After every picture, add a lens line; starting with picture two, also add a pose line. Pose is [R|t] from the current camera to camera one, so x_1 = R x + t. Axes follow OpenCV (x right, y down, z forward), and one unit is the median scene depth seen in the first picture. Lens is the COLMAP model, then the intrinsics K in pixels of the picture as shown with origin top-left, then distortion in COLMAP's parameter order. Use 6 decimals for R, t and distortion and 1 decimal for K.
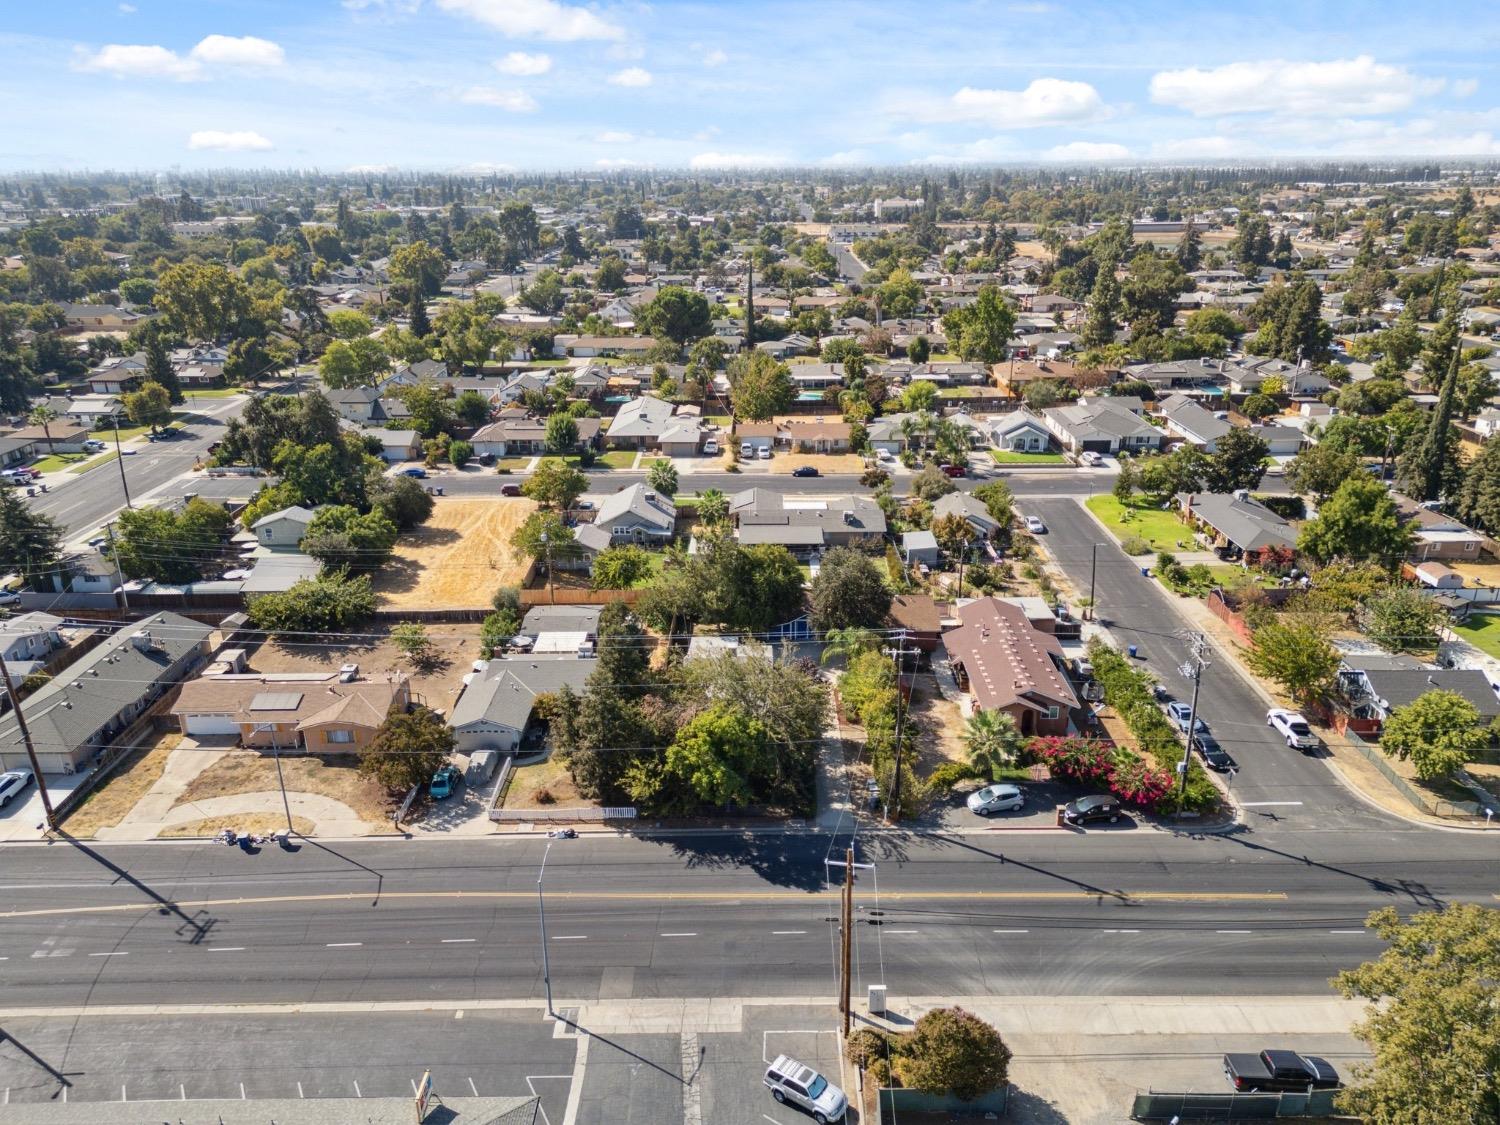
lens RADIAL K [[1046.8, 0, 754.1], [0, 1046.8, 560.8], [0, 0, 1]] dist [0.065266, -0.055983]
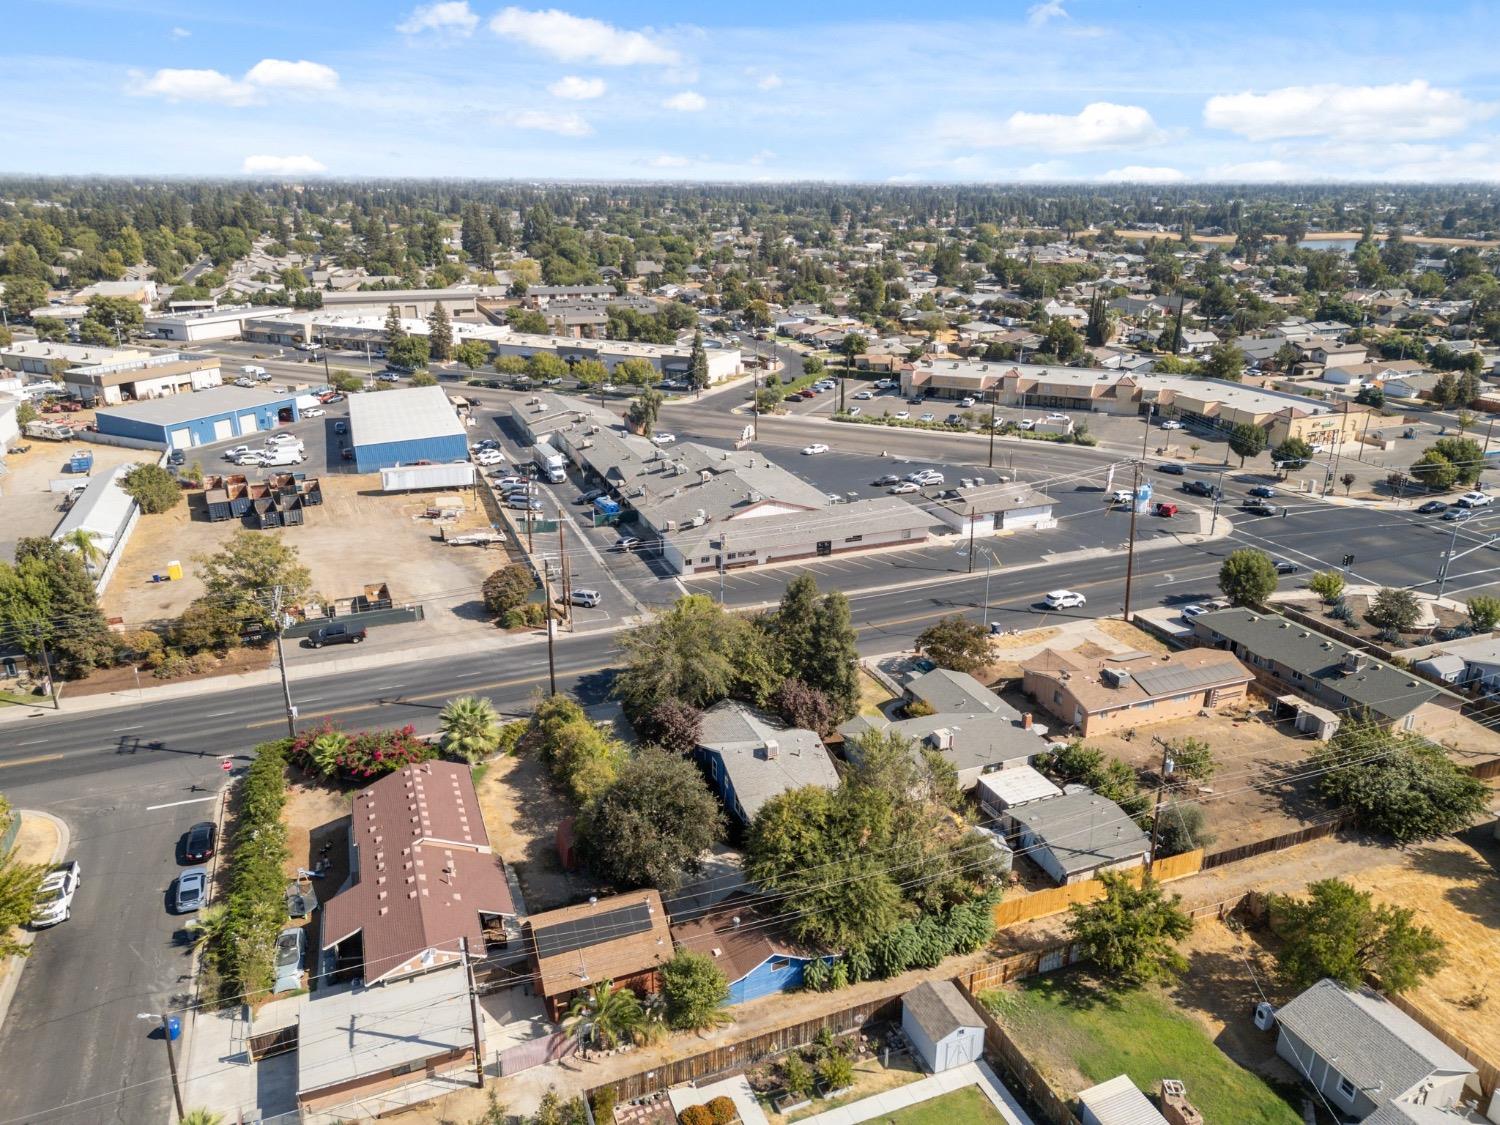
lens RADIAL K [[1046.8, 0, 754.5], [0, 1046.8, 557.7], [0, 0, 1]] dist [0.065266, -0.055983]
pose [[-0.930354, 0.127800, -0.343670, 0.216721], [-0.128058, 0.765015, 0.631153, -0.469675], [0.343574, 0.631205, -0.695368, 1.254919]]
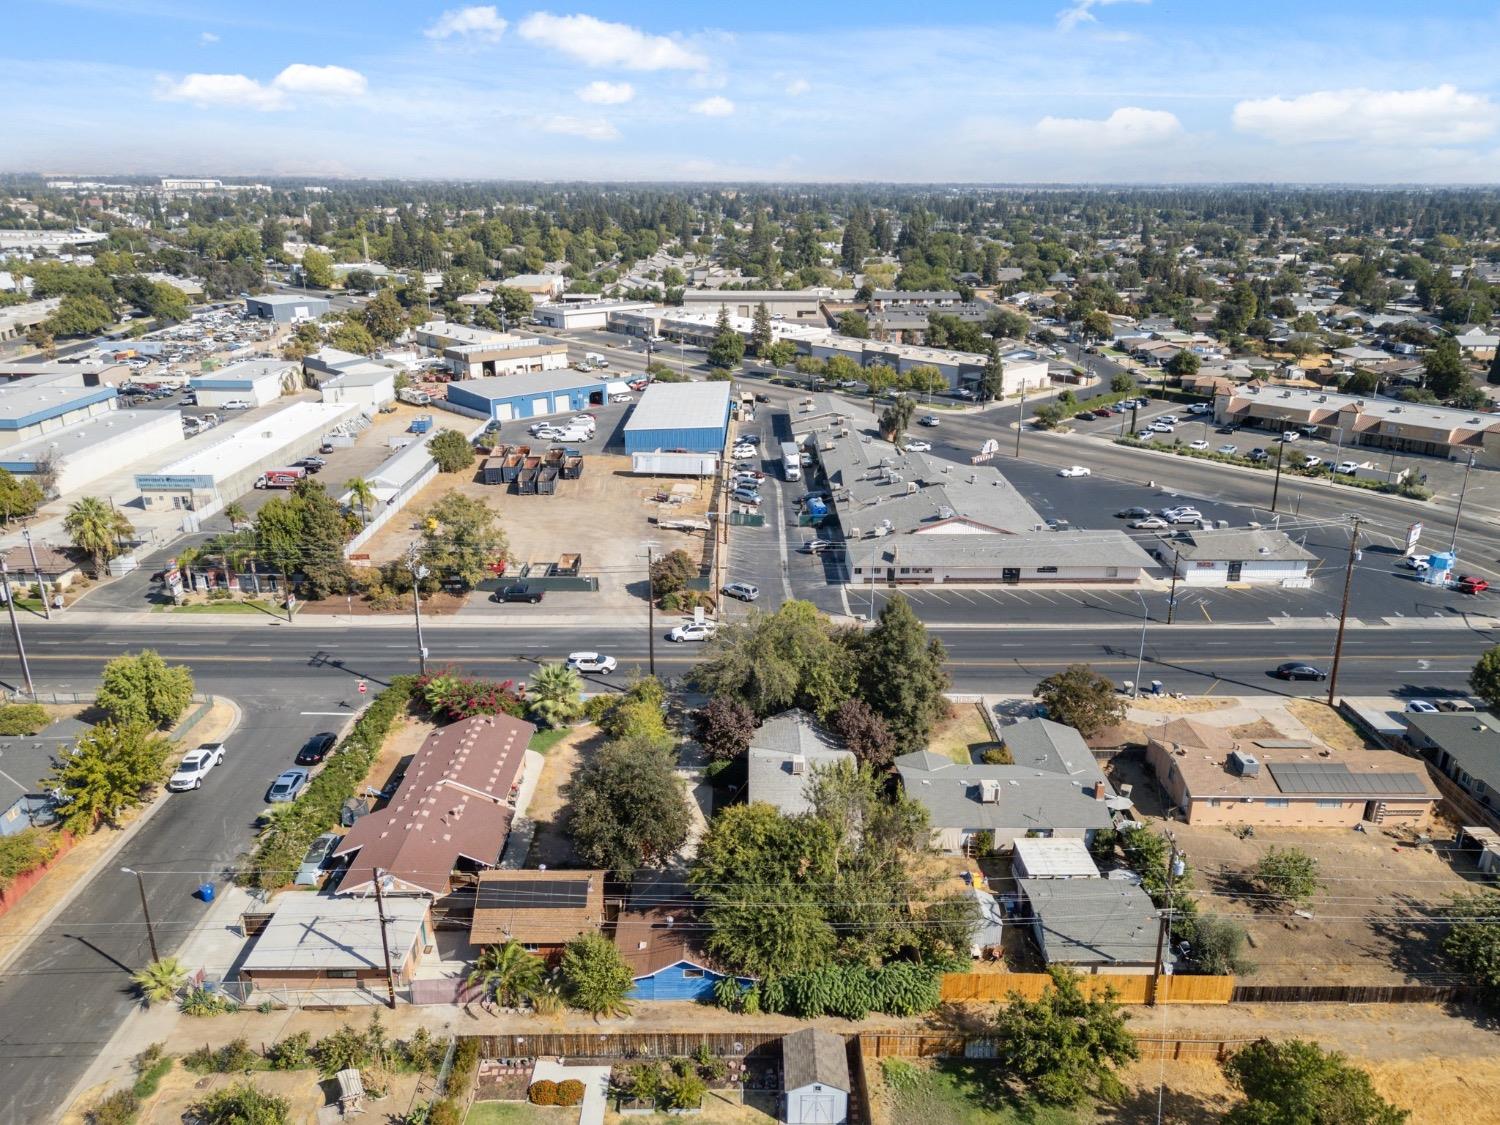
lens RADIAL K [[1046.8, 0, 758.6], [0, 1046.8, 560.2], [0, 0, 1]] dist [0.065266, -0.055983]
pose [[-0.999994, 0.002473, -0.002624, 0.008462], [0.000165, 0.758400, 0.651789, -0.480266], [0.003601, 0.651785, -0.758396, 1.286324]]
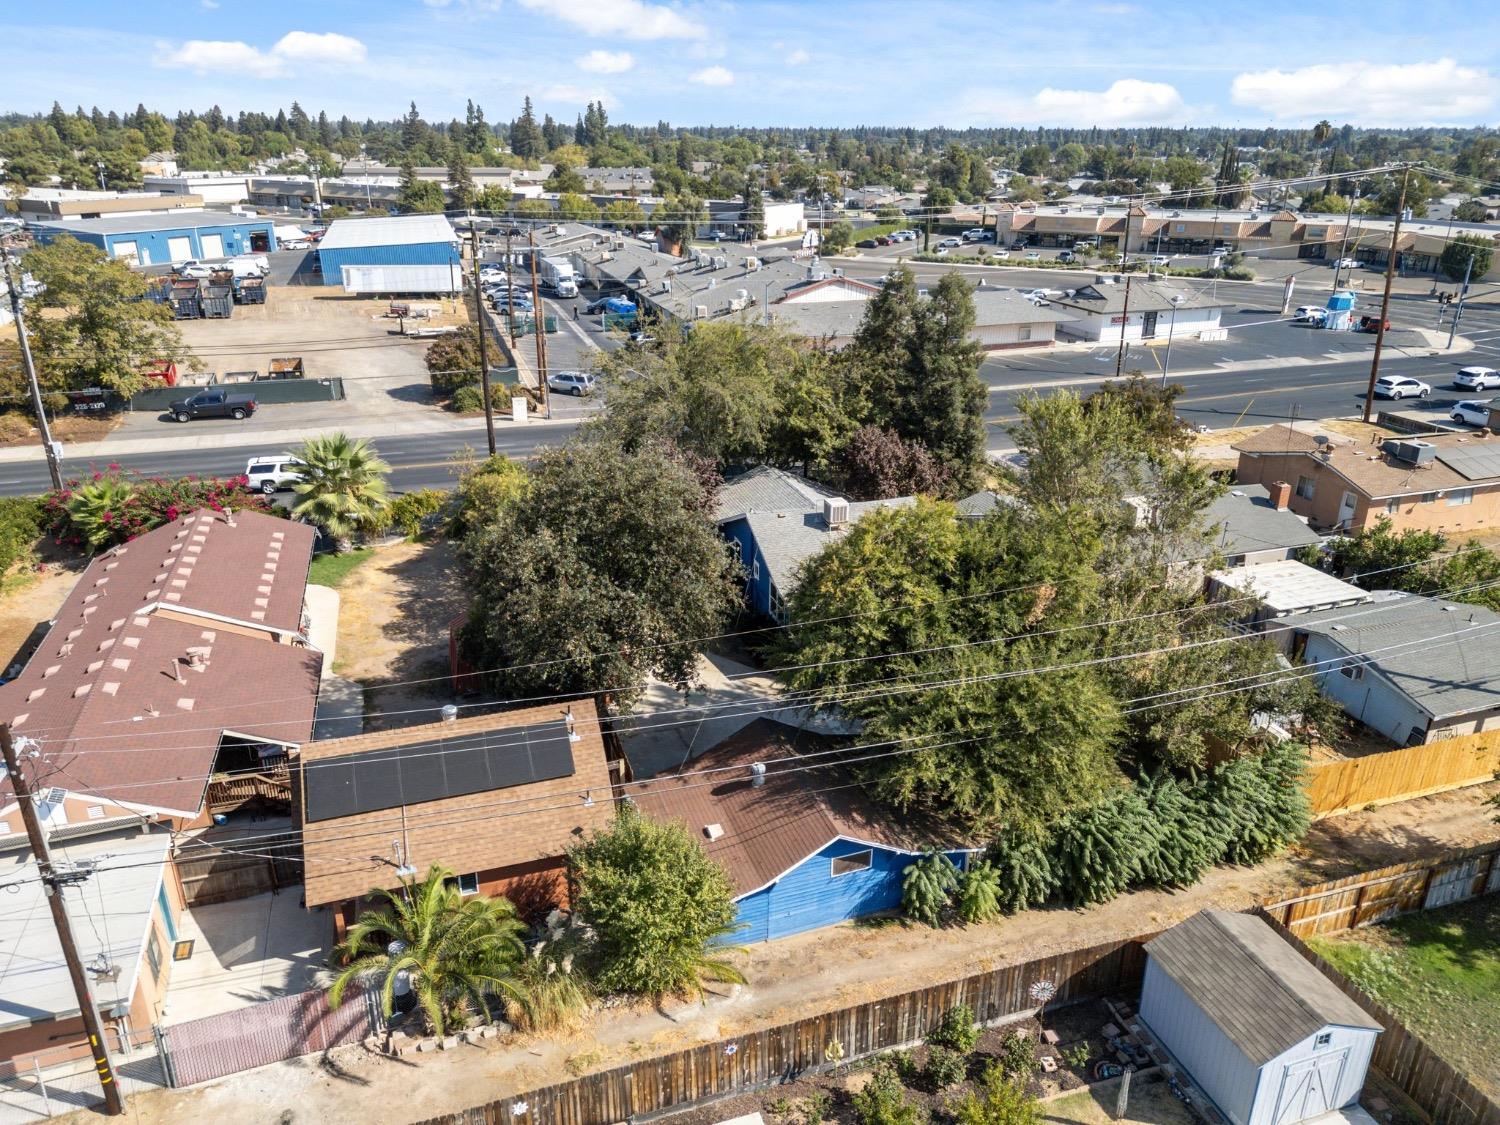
lens RADIAL K [[1046.8, 0, 756.6], [0, 1046.8, 556.0], [0, 0, 1]] dist [0.065266, -0.055983]
pose [[-0.950227, 0.115792, -0.289240, 0.126429], [-0.112341, 0.738577, 0.664743, -0.176419], [0.290598, 0.664151, -0.688808, 1.126607]]
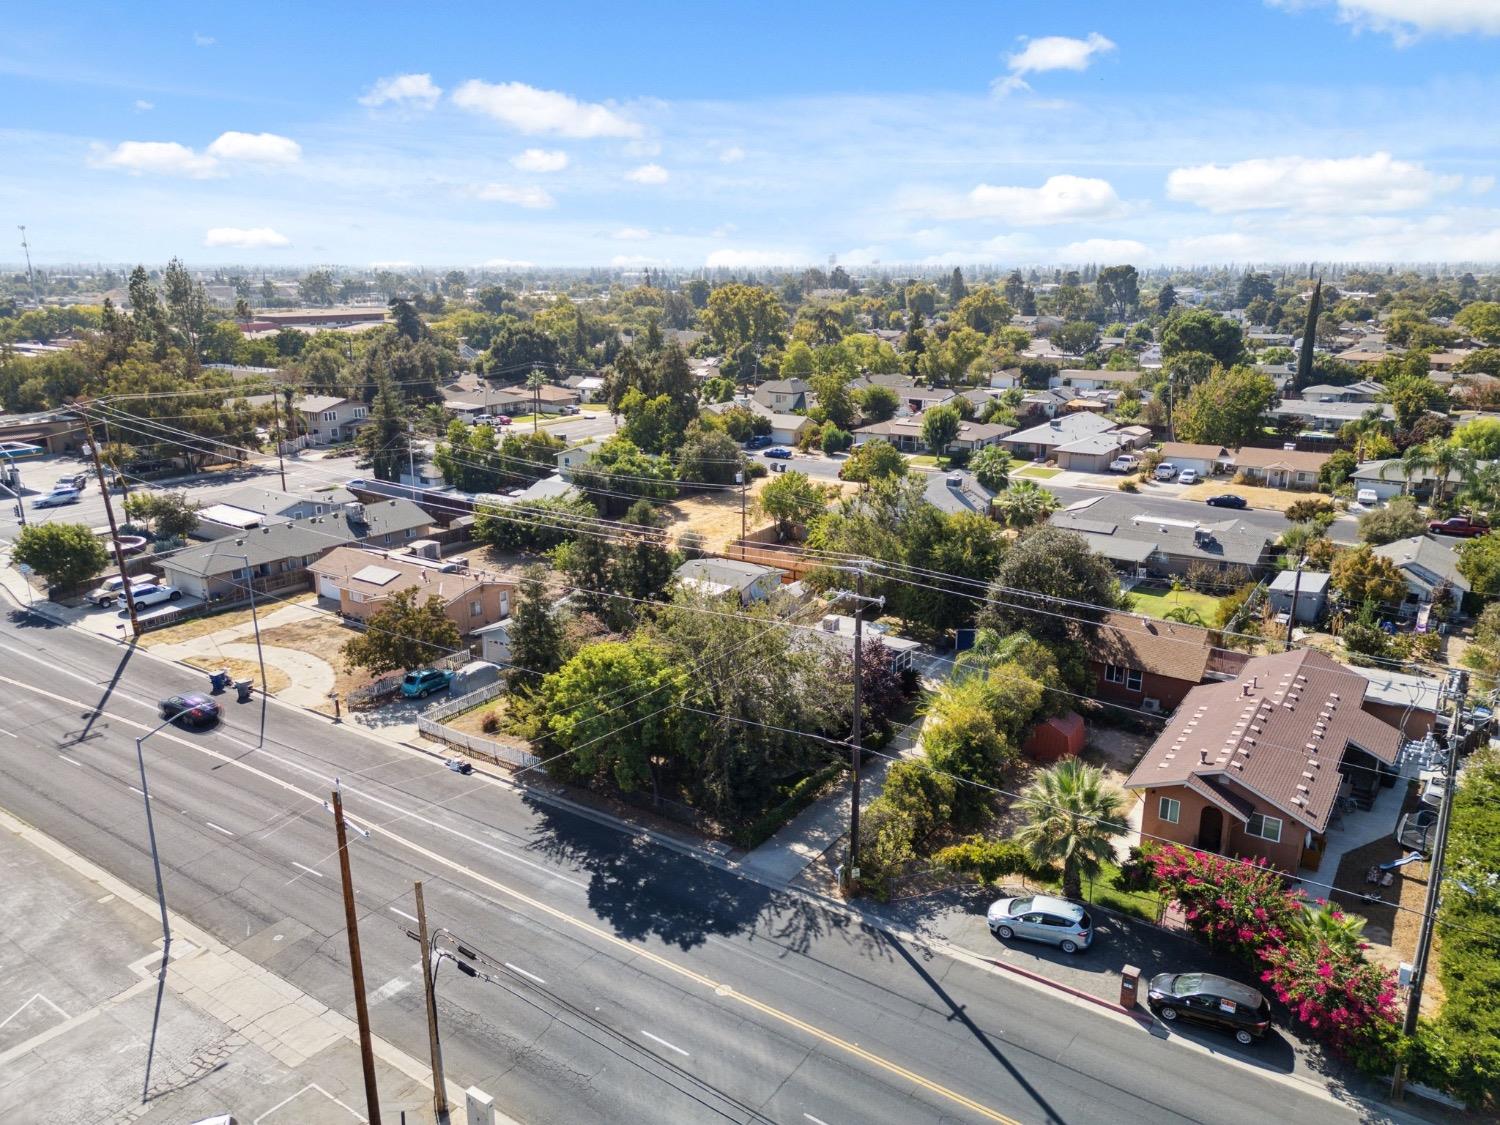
lens RADIAL K [[1046.8, 0, 756.3], [0, 1046.8, 566.2], [0, 0, 1]] dist [0.065266, -0.055983]
pose [[0.827844, 0.159072, -0.537932, 0.267977], [-0.202905, 0.978933, -0.022778, 0.062964], [0.522976, 0.128006, 0.842680, 0.311598]]
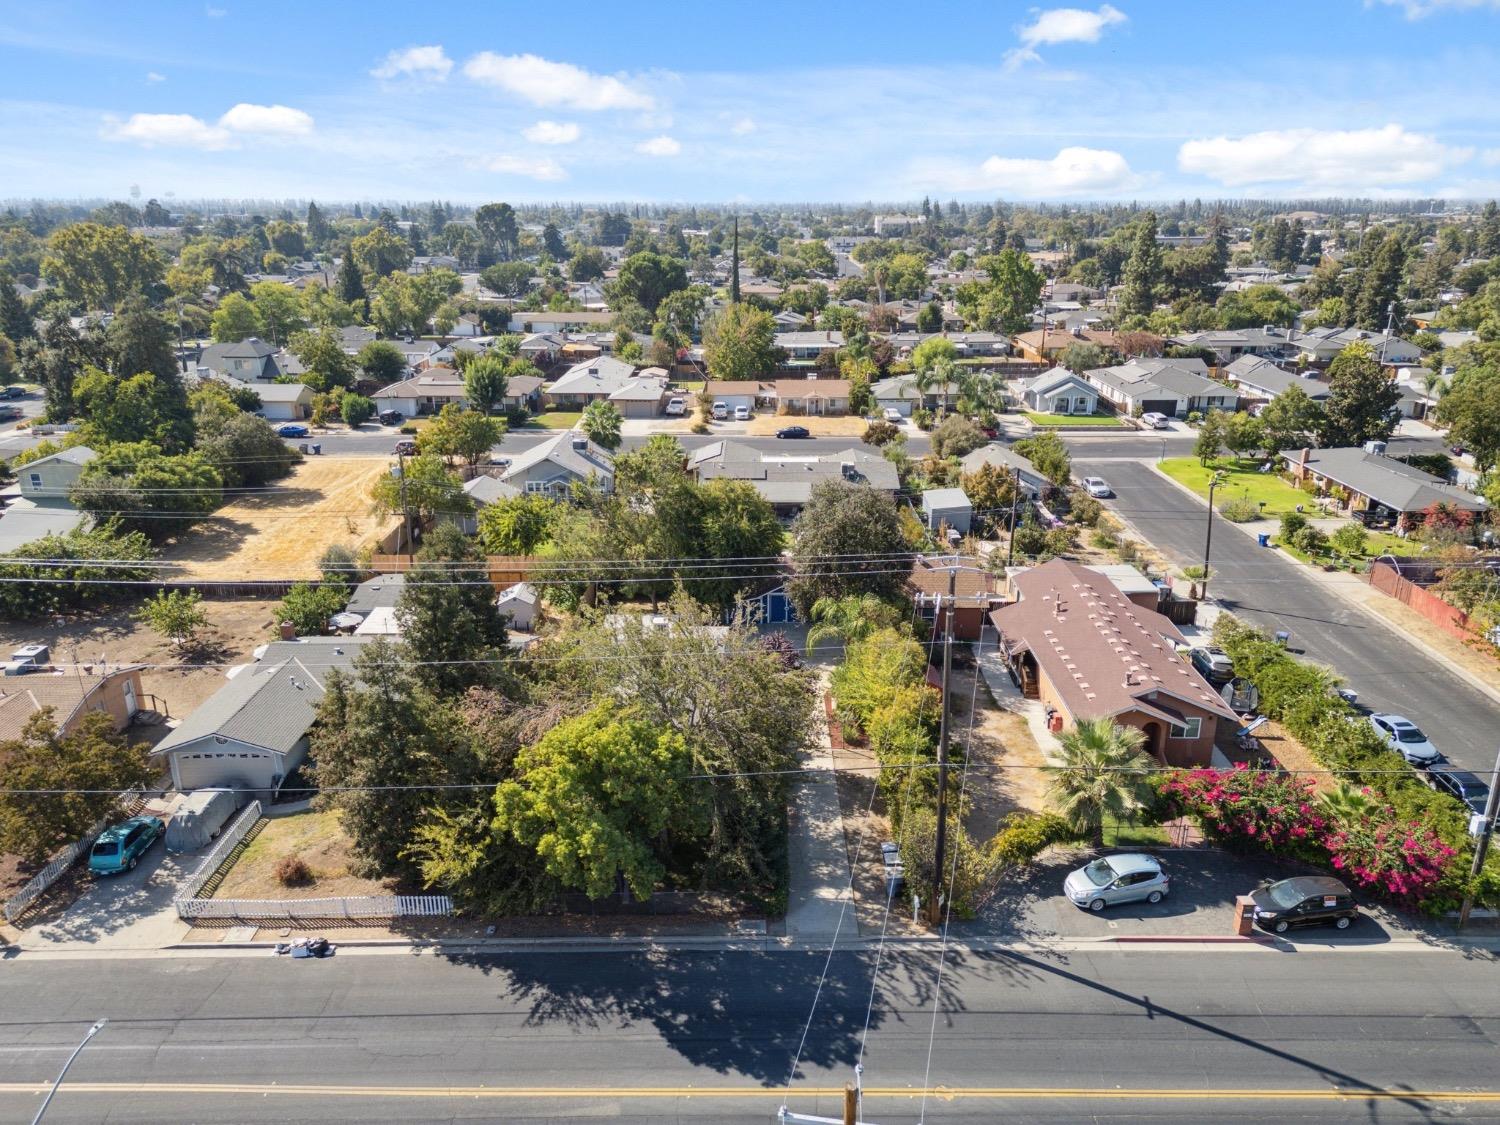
lens RADIAL K [[1046.8, 0, 756.3], [0, 1046.8, 566.5], [0, 0, 1]] dist [0.065266, -0.055983]
pose [[0.999980, 0.005299, 0.003540, 0.028553], [-0.005191, 0.999540, -0.029866, 0.057524], [-0.003697, 0.029847, 0.999548, 0.320809]]
